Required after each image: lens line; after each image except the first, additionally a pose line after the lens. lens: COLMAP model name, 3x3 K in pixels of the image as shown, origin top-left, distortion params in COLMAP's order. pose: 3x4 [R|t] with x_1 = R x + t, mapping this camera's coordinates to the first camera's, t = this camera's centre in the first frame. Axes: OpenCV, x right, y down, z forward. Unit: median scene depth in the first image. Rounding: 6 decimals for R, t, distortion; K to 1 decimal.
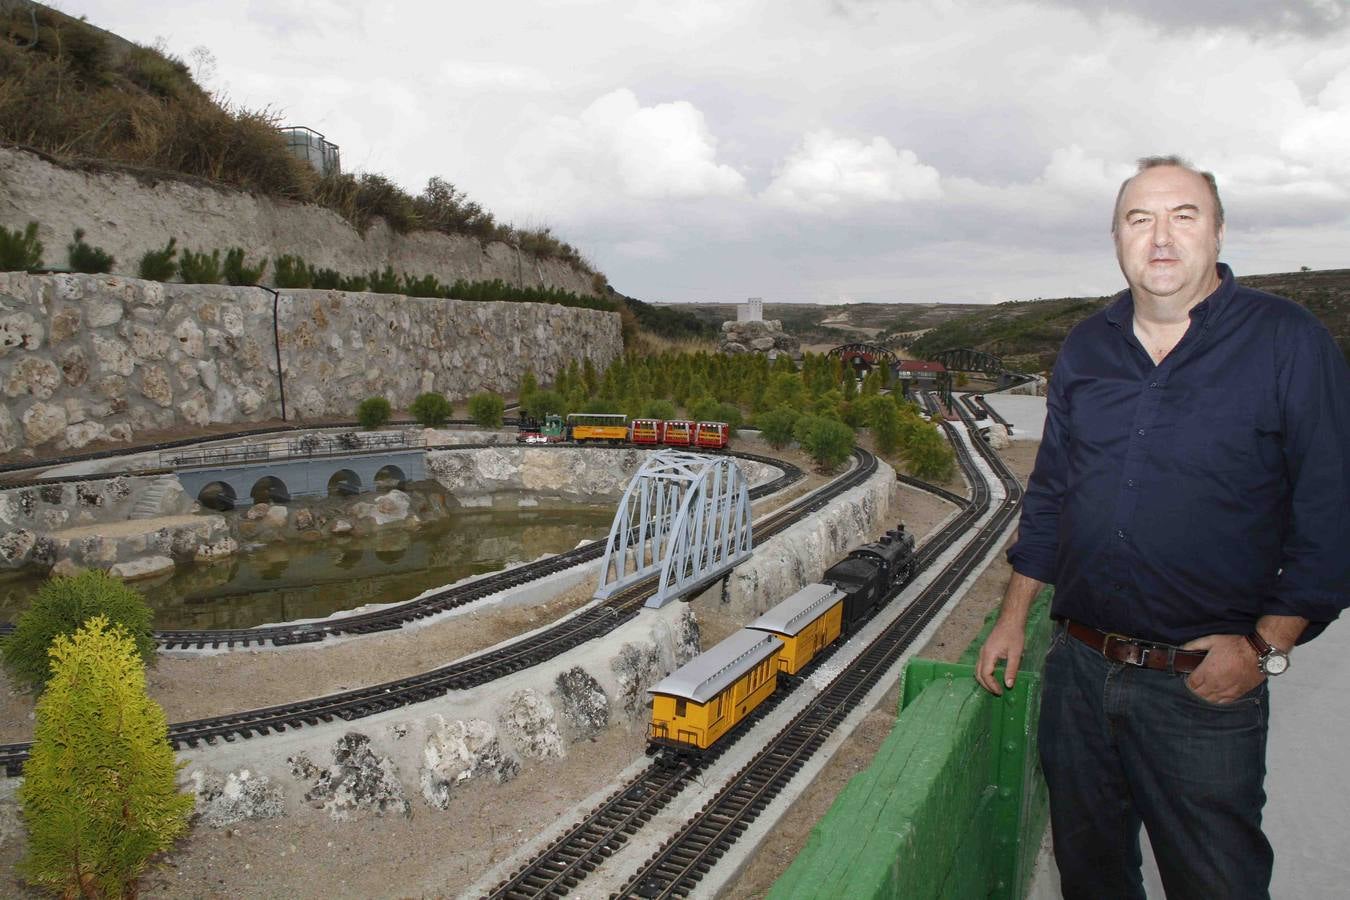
lens RADIAL K [[1149.1, 0, 667.0], [0, 1149.1, 448.8], [0, 0, 1]] dist [-0.167194, 0.161039]
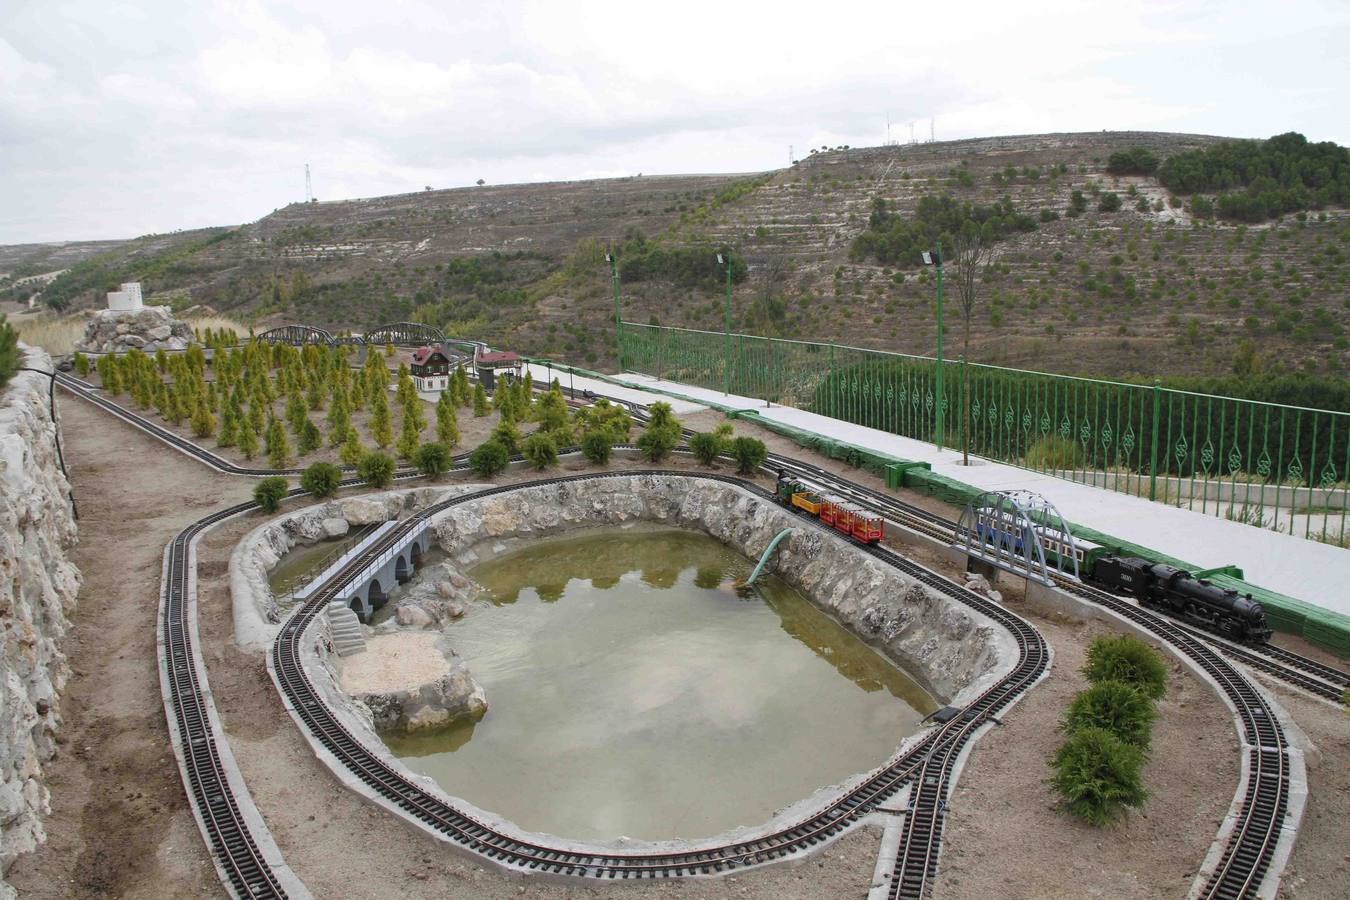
lens RADIAL K [[1149.1, 0, 667.0], [0, 1149.1, 448.8], [0, 0, 1]] dist [-0.167194, 0.161039]
pose [[0.747086, -0.159673, 0.645265, -0.690010], [0.118289, 0.987163, 0.107322, -0.145520], [-0.654118, -0.003851, 0.756383, 0.053780]]
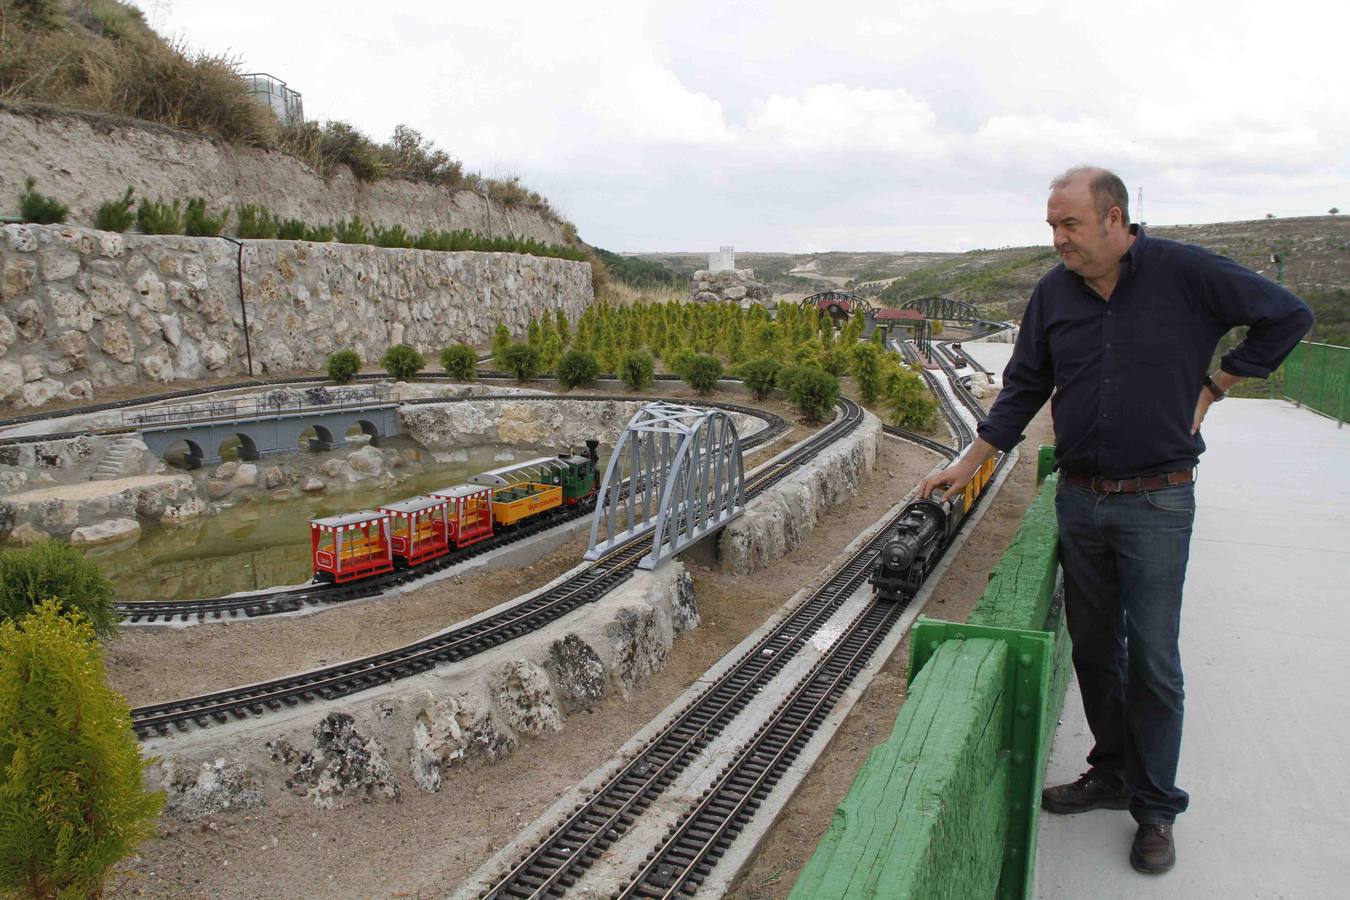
lens RADIAL K [[1149.1, 0, 667.0], [0, 1149.1, 448.8], [0, 0, 1]] dist [-0.167194, 0.161039]
pose [[0.999599, -0.010056, 0.026456, -0.008813], [0.008905, 0.999023, 0.043276, -0.000766], [-0.026866, -0.043023, 0.998713, 0.023341]]
